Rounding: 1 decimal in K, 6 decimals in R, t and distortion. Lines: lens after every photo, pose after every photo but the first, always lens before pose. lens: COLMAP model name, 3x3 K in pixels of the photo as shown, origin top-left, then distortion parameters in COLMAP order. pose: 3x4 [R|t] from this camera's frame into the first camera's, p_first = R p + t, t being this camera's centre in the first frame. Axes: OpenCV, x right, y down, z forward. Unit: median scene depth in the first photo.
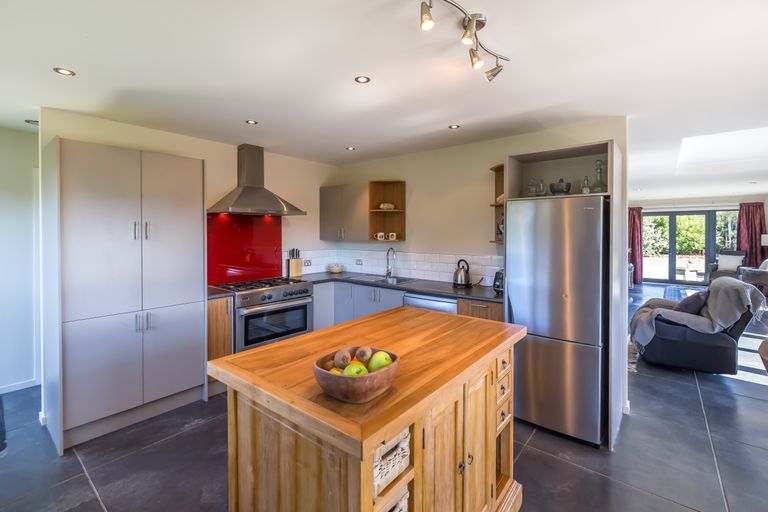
lens RADIAL K [[338.1, 0, 409.8], [0, 338.1, 236.5], [0, 0, 1]] dist [0.004850, 0.000472]
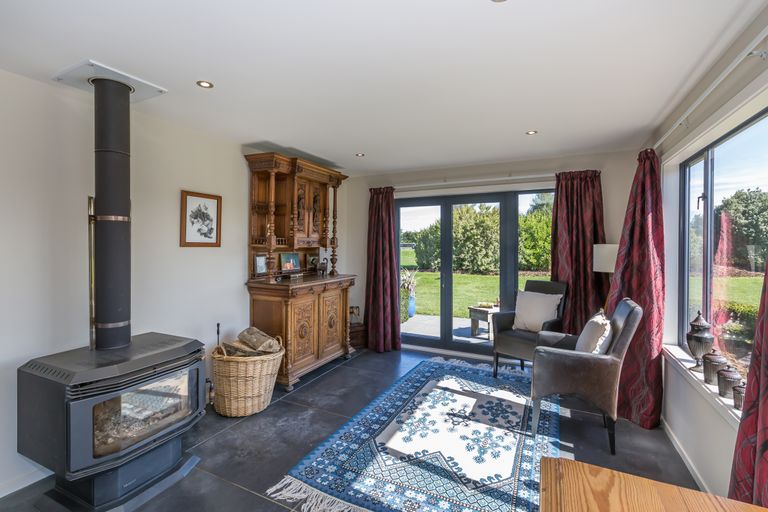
lens RADIAL K [[365.4, 0, 380.8], [0, 365.4, 247.9], [0, 0, 1]] dist [-0.012558, 0.001336]
pose [[0.978883, -0.001844, 0.204412, 0.592478], [0.002182, 0.999997, -0.001430, -0.001720], [-0.204409, 0.001845, 0.978884, 0.531976]]
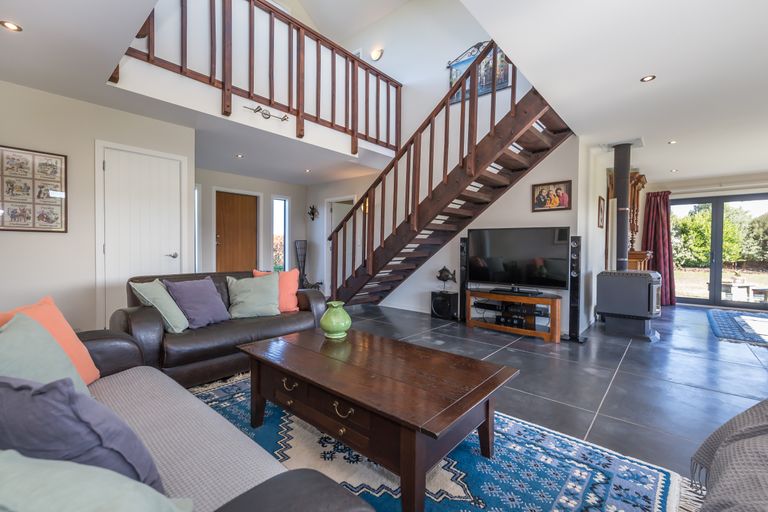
lens RADIAL K [[338.1, 0, 405.4], [0, 338.1, 250.1], [0, 0, 1]] dist [0.004850, 0.000472]
pose [[0.999345, 0.010148, -0.034741, 0.194102], [-0.010082, 0.999947, 0.002084, 0.035827], [0.034760, -0.001732, 0.999394, 0.323536]]
